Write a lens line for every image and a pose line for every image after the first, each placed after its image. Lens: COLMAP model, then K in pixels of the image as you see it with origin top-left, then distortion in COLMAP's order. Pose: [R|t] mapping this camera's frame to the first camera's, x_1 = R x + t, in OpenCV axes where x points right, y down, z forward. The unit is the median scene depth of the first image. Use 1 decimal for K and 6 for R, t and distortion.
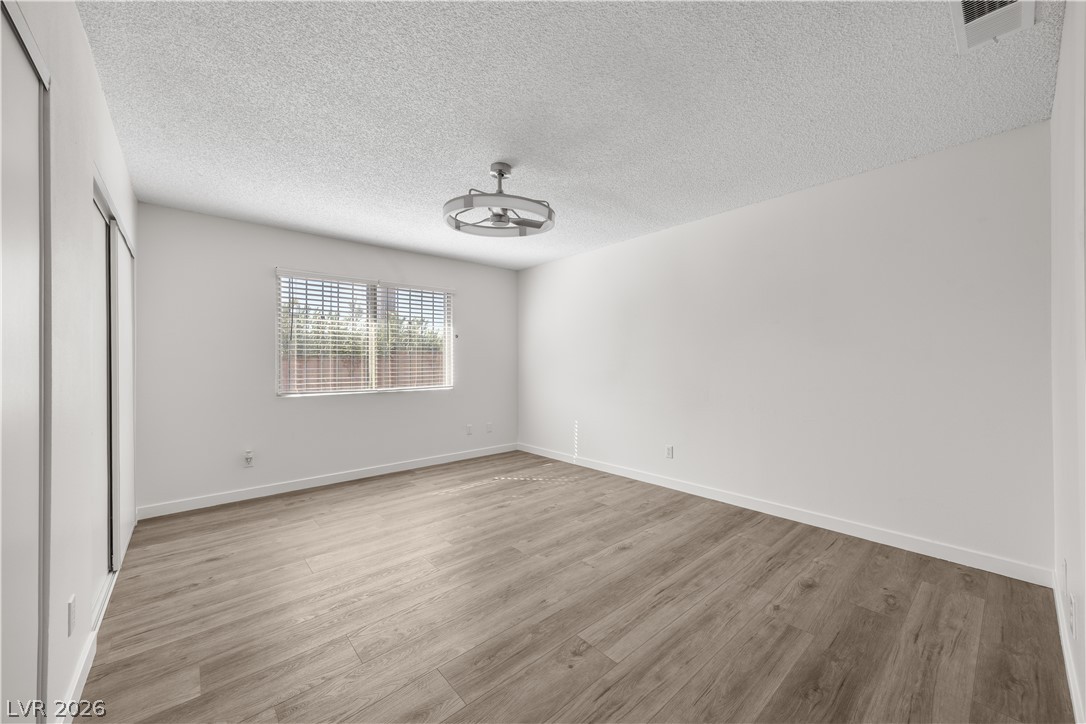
lens RADIAL K [[416.2, 0, 541.4], [0, 416.2, 365.7], [0, 0, 1]] dist [0.014237, 0.000347]
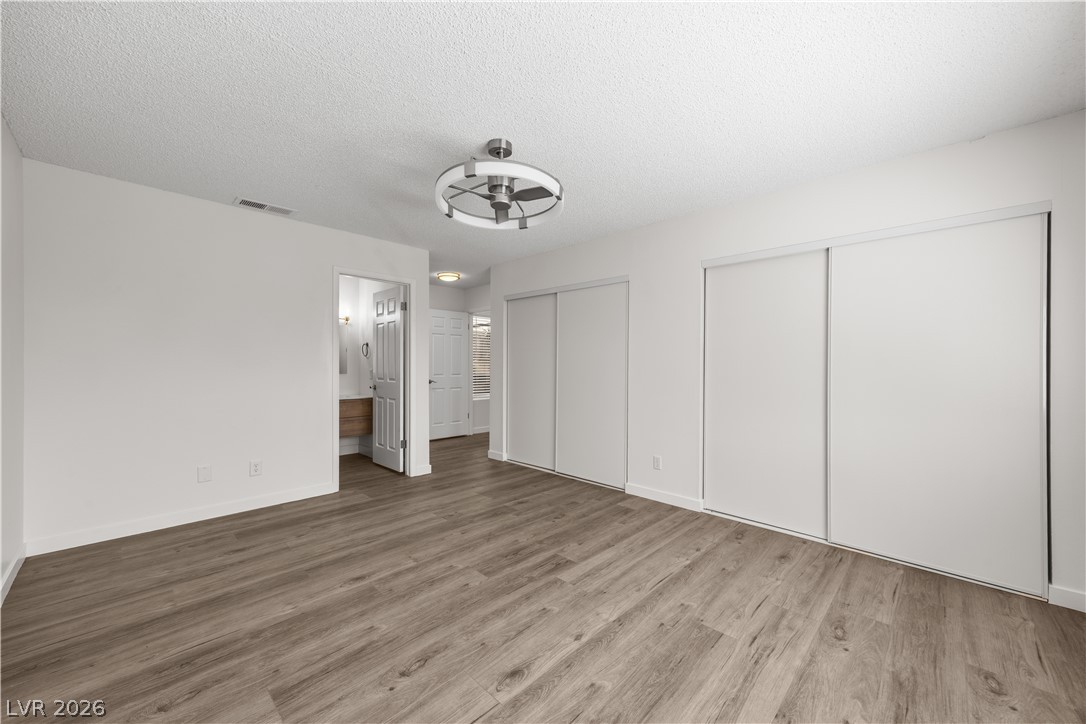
lens RADIAL K [[416.2, 0, 541.4], [0, 416.2, 365.7], [0, 0, 1]] dist [0.014237, 0.000347]
pose [[-0.996693, 0.004813, -0.081112, -0.117370], [0.004092, 0.999951, 0.009050, -0.013829], [0.081152, 0.008688, -0.996664, 1.944420]]
